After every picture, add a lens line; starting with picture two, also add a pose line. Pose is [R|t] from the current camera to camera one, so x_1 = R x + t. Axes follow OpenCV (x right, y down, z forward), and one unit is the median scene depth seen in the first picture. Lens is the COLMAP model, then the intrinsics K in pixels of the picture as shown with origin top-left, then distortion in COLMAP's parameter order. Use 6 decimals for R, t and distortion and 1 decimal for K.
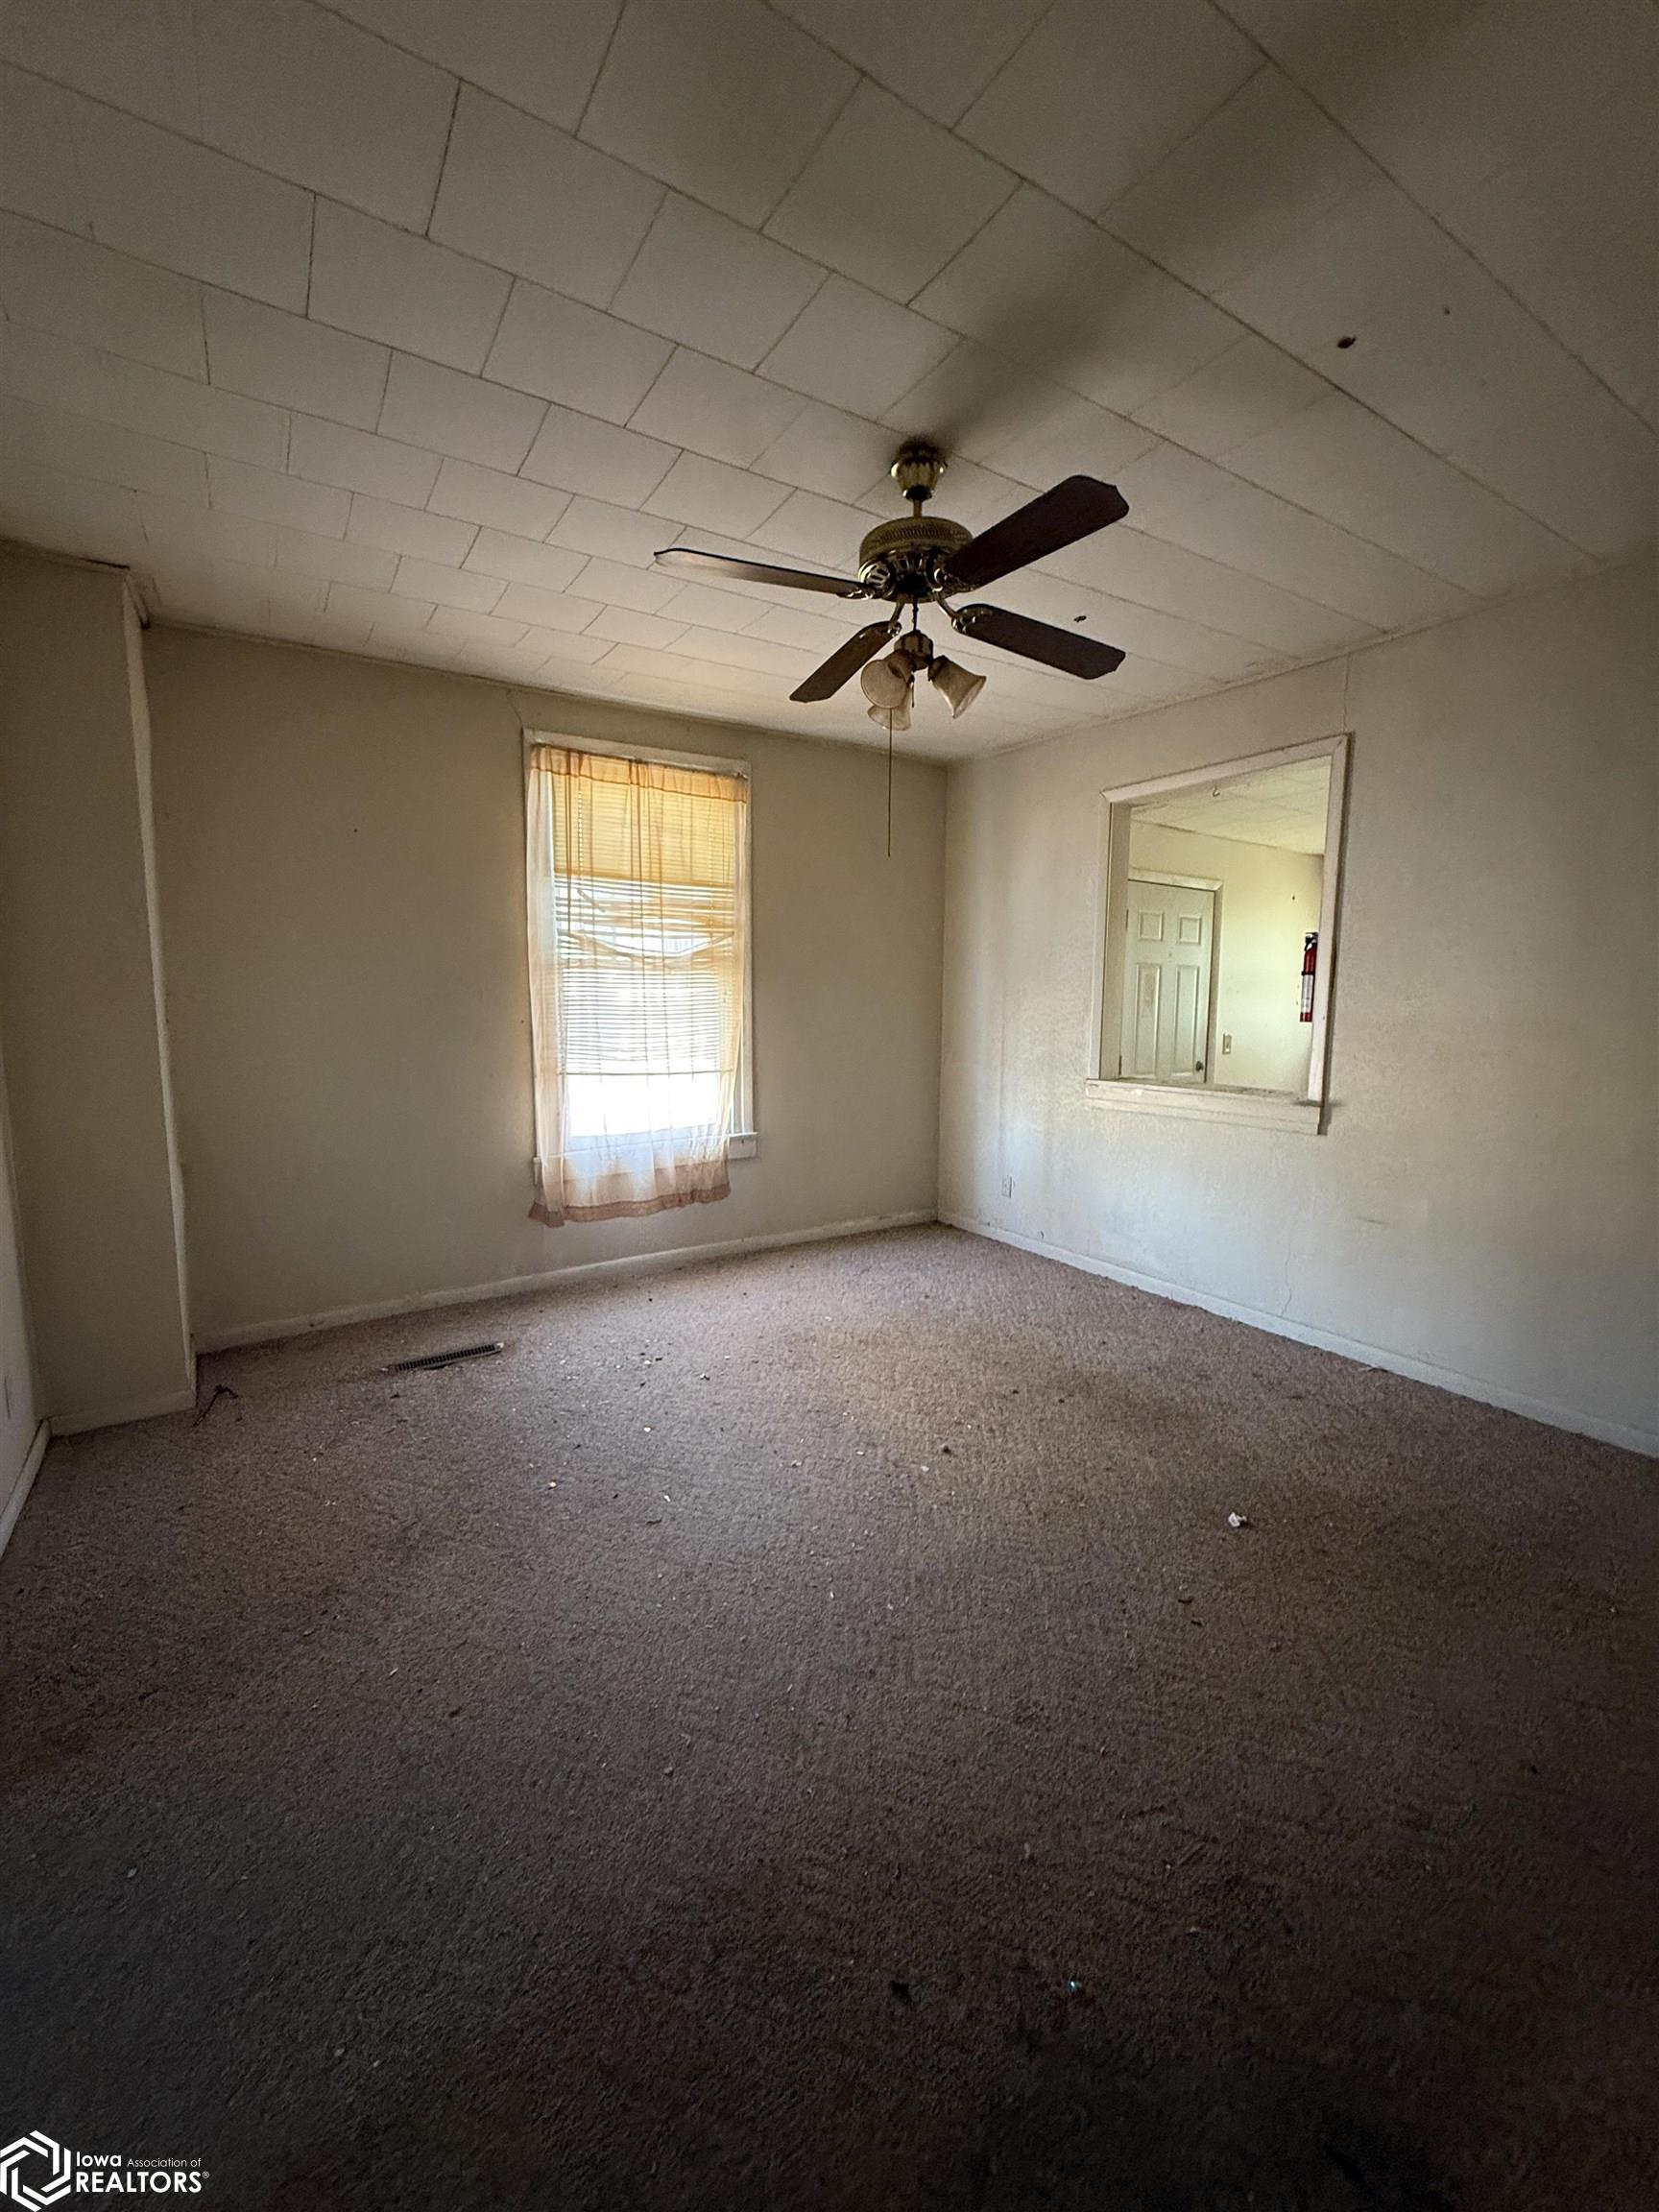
lens RADIAL K [[875.7, 0, 823.9], [0, 875.7, 1104.7], [0, 0, 1]] dist [-0.003144, 0.000358]
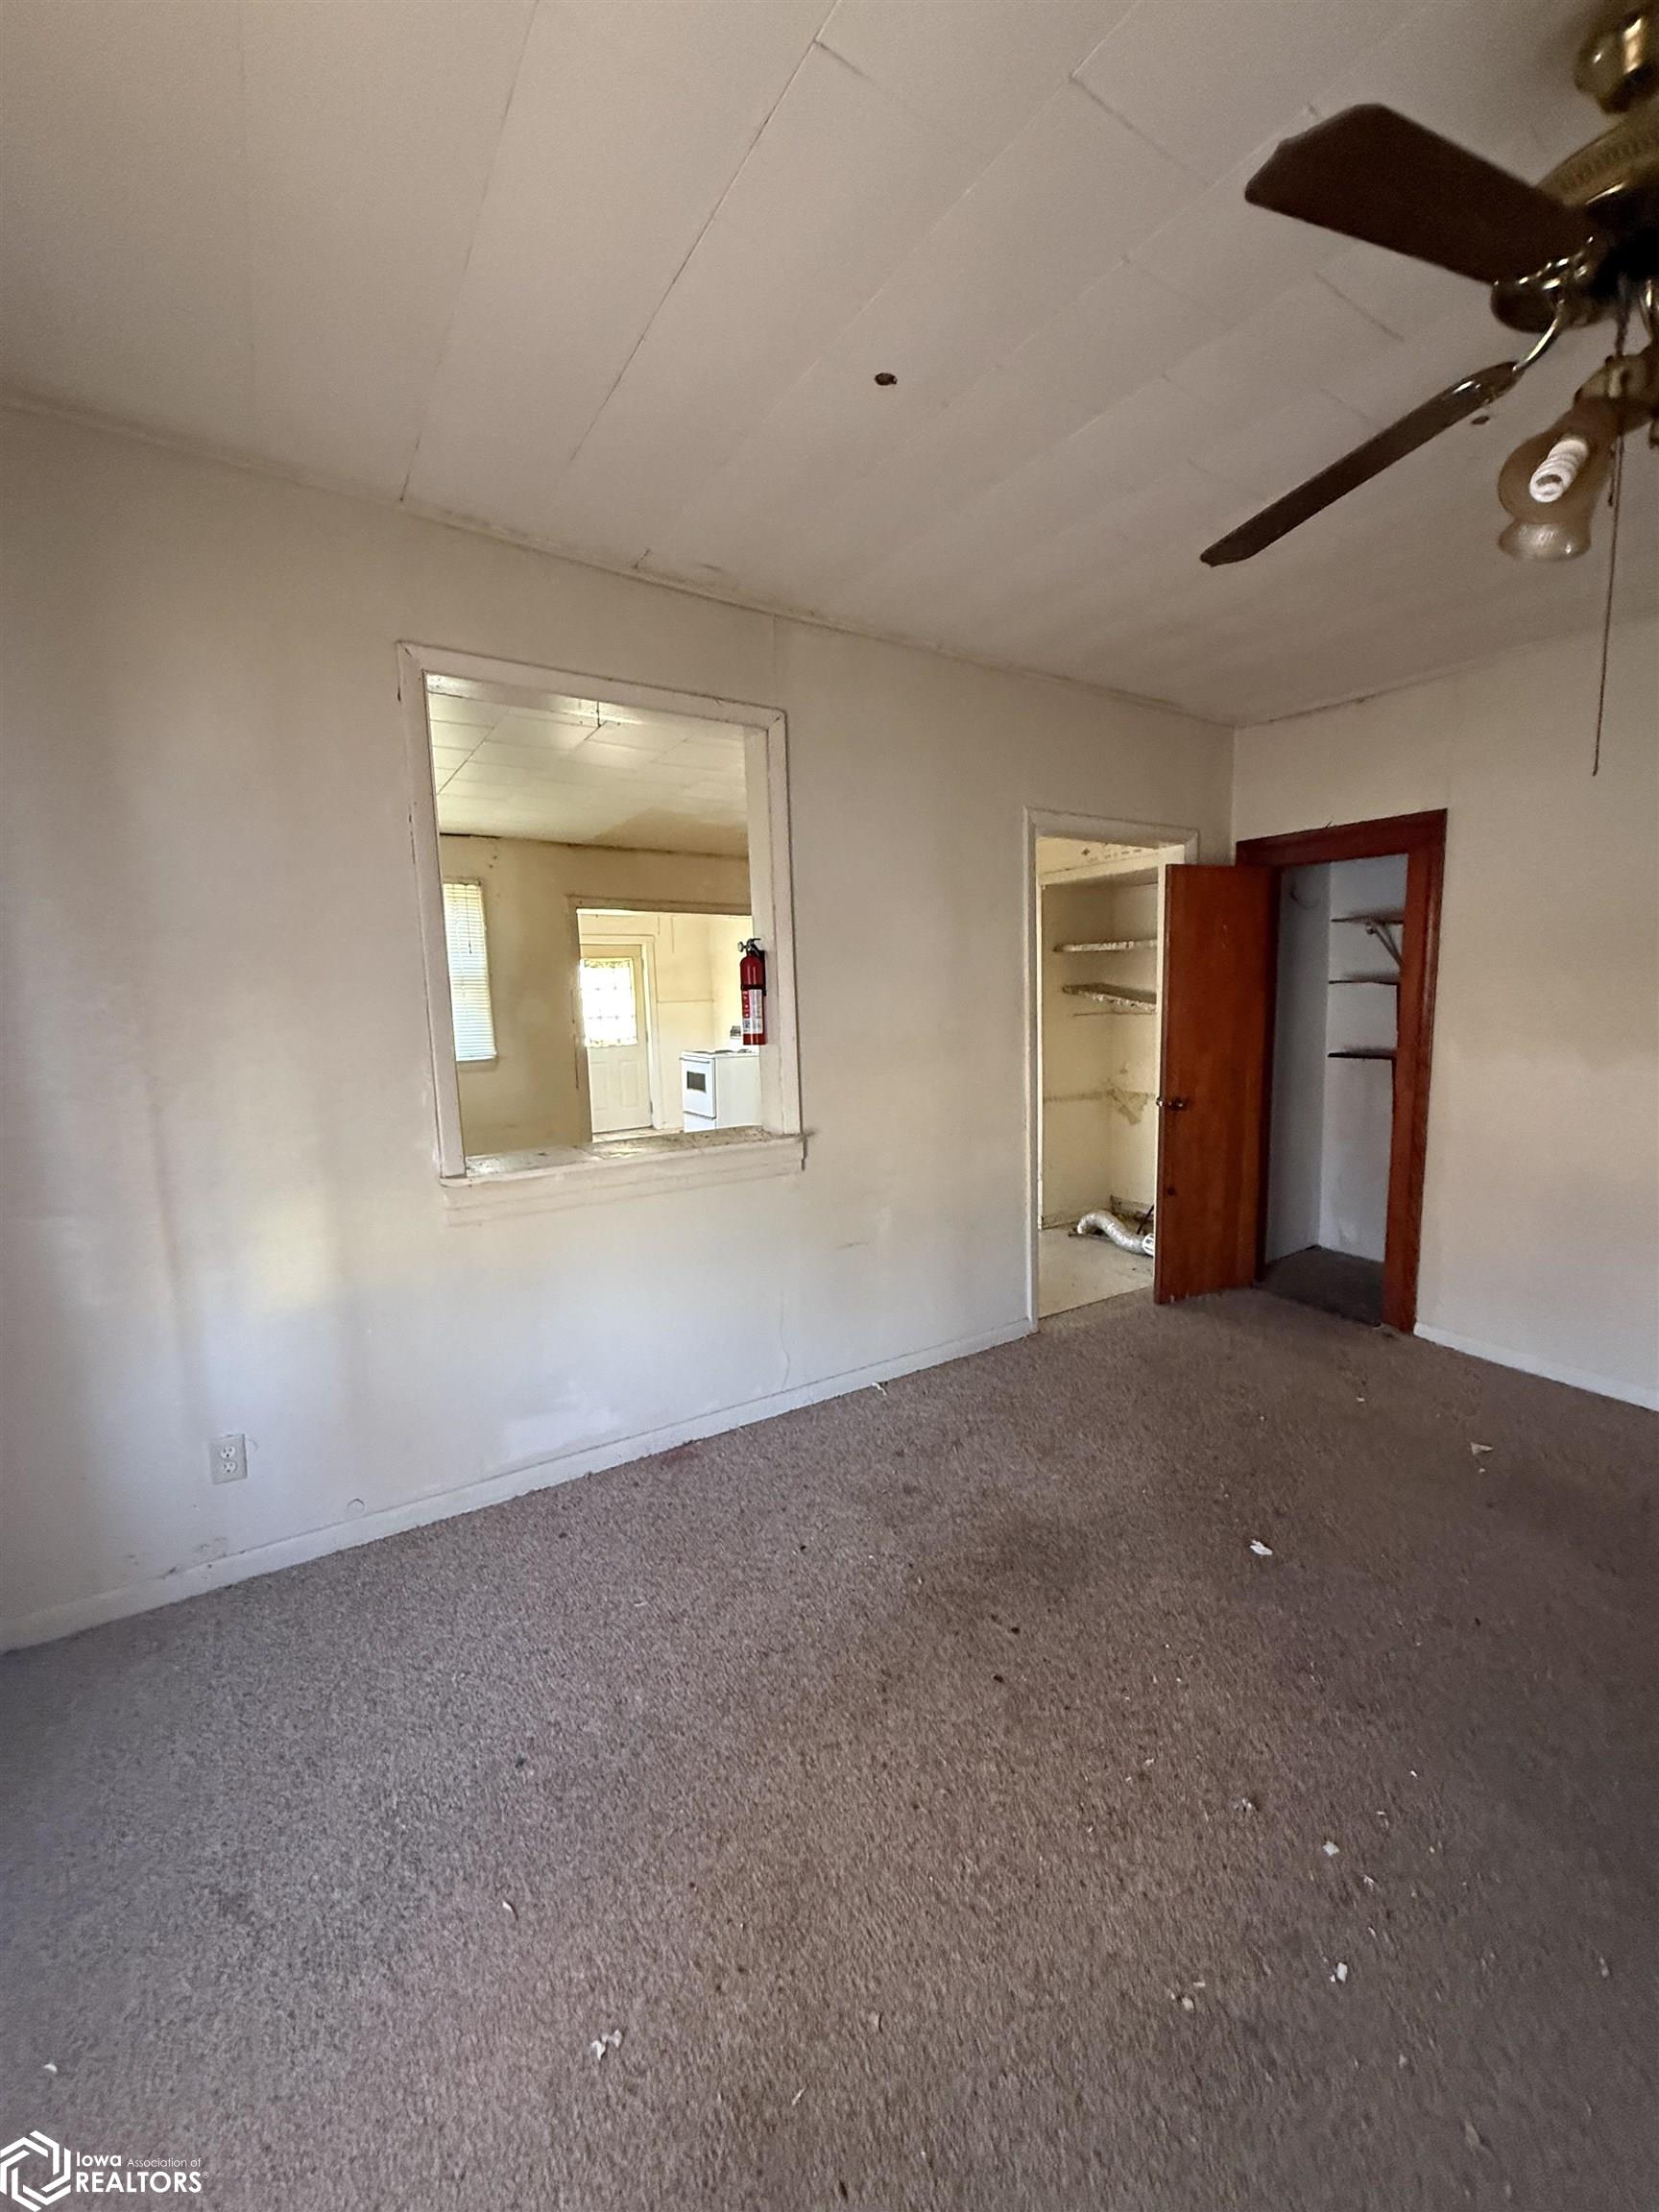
lens RADIAL K [[875.7, 0, 828.4], [0, 875.7, 1106.6], [0, 0, 1]] dist [-0.003144, 0.000358]
pose [[-0.000804, -0.134443, 0.990921, -0.290142], [0.135507, 0.981767, 0.133311, -0.139984], [-0.990776, 0.134384, 0.017429, 0.930107]]
